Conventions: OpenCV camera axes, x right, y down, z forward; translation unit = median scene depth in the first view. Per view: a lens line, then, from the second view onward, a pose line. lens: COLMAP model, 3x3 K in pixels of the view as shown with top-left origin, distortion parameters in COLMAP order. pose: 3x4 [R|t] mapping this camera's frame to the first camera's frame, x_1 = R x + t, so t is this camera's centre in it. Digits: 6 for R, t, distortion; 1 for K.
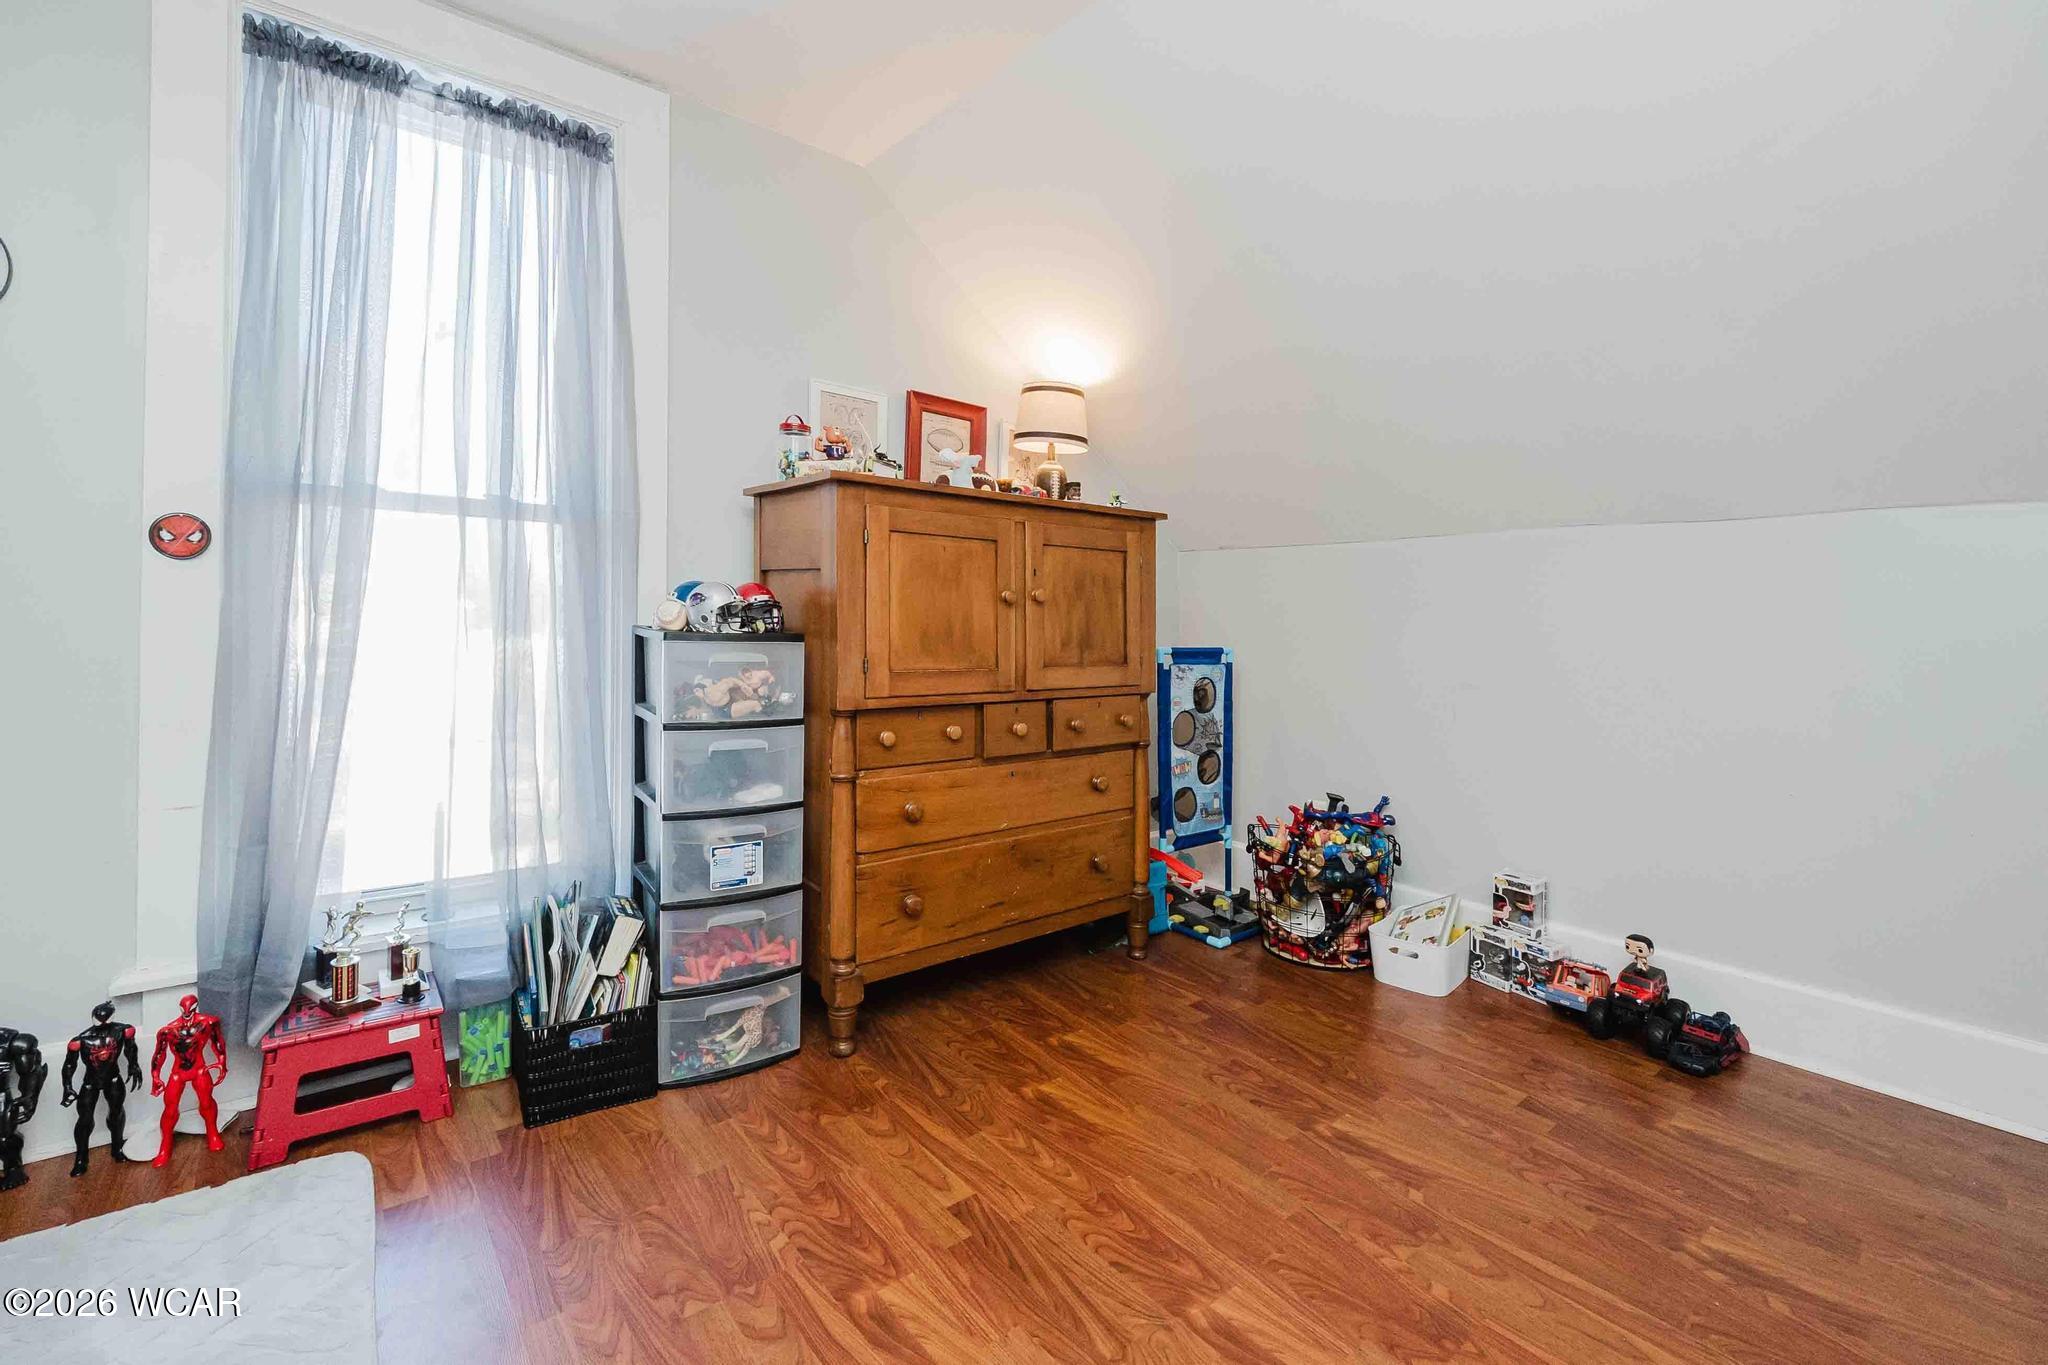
lens RADIAL K [[872.8, 0, 1027.0], [0, 872.8, 609.2], [0, 0, 1]] dist [-0.000562, 0.000244]
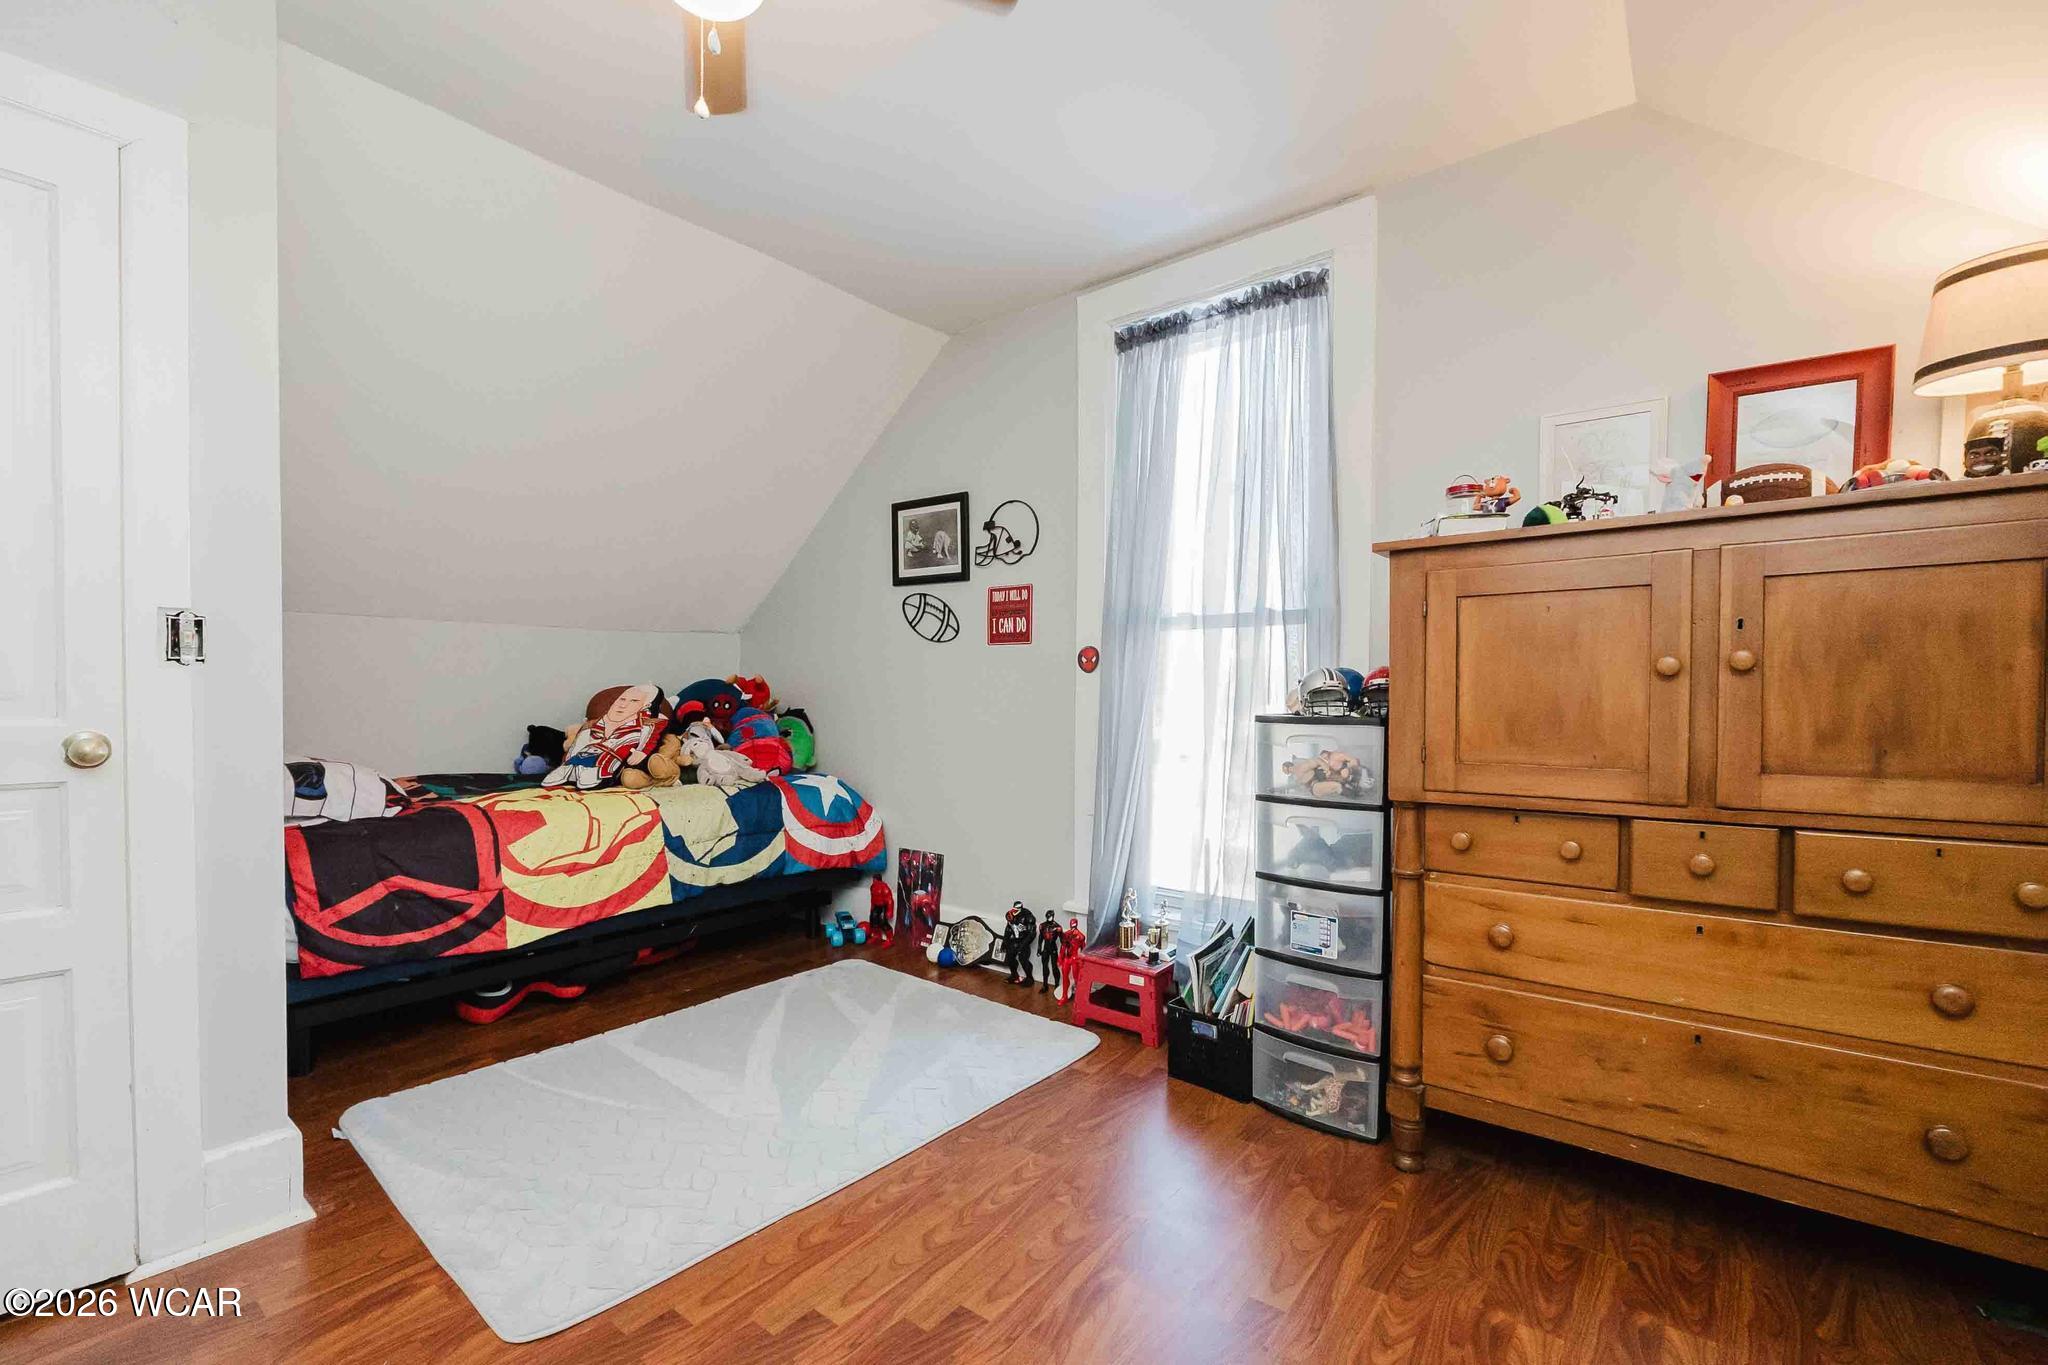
lens RADIAL K [[878.2, 0, 1021.2], [0, 878.2, 729.8], [0, 0, 1]] dist [0.000025, -0.000004]
pose [[0.225563, 0.018844, -0.974046, 0.592279], [0.020206, 0.999507, 0.024016, 0.010505], [0.974019, -0.025099, 0.225072, 0.394643]]
